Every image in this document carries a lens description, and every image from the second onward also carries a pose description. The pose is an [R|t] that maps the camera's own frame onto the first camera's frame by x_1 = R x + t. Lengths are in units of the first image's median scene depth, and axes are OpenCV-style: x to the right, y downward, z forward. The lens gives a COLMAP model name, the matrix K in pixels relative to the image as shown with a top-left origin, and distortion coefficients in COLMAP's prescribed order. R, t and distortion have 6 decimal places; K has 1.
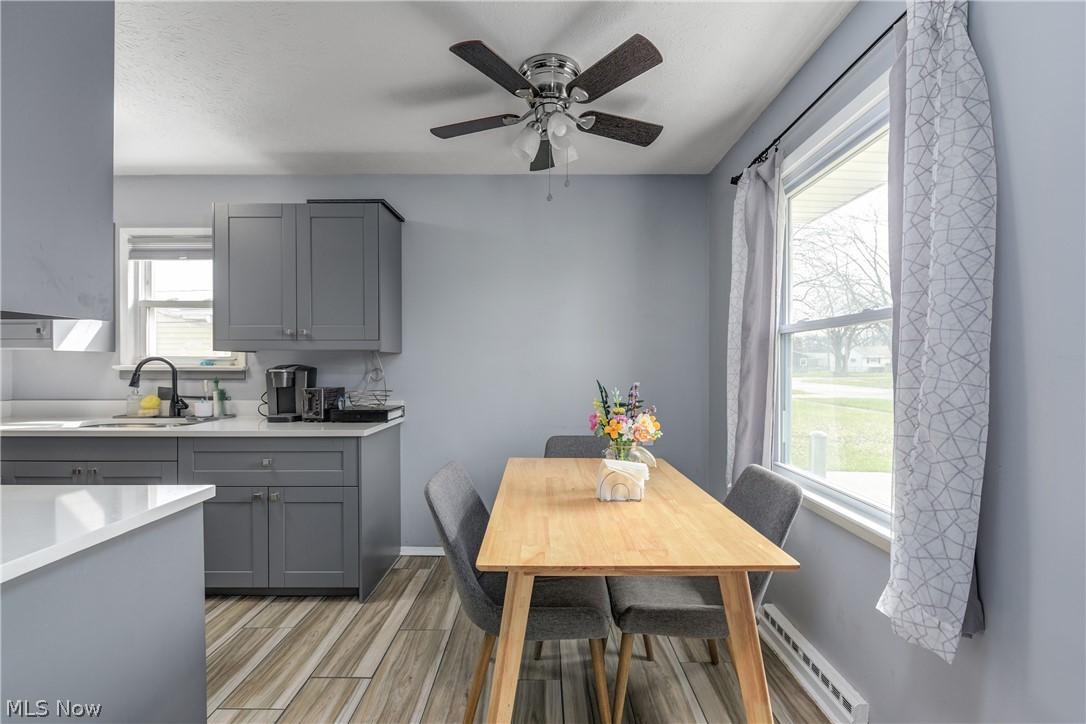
lens RADIAL K [[450.4, 0, 547.0], [0, 450.4, 365.9], [0, 0, 1]] dist [-0.007737, 0.000788]
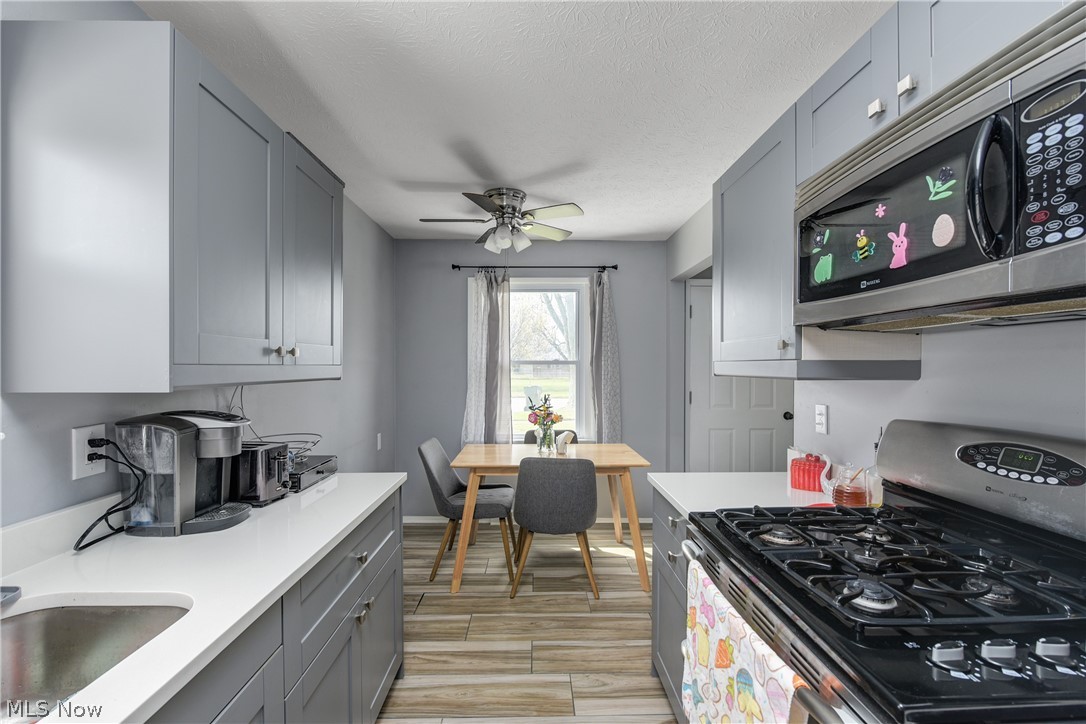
lens RADIAL K [[450.4, 0, 540.8], [0, 450.4, 365.4], [0, 0, 1]] dist [-0.007737, 0.000788]
pose [[-0.002680, 0.000250, 0.999996, -1.149256], [0.001996, 0.999998, -0.000245, -0.056075], [-0.999994, 0.001995, -0.002680, 0.675163]]
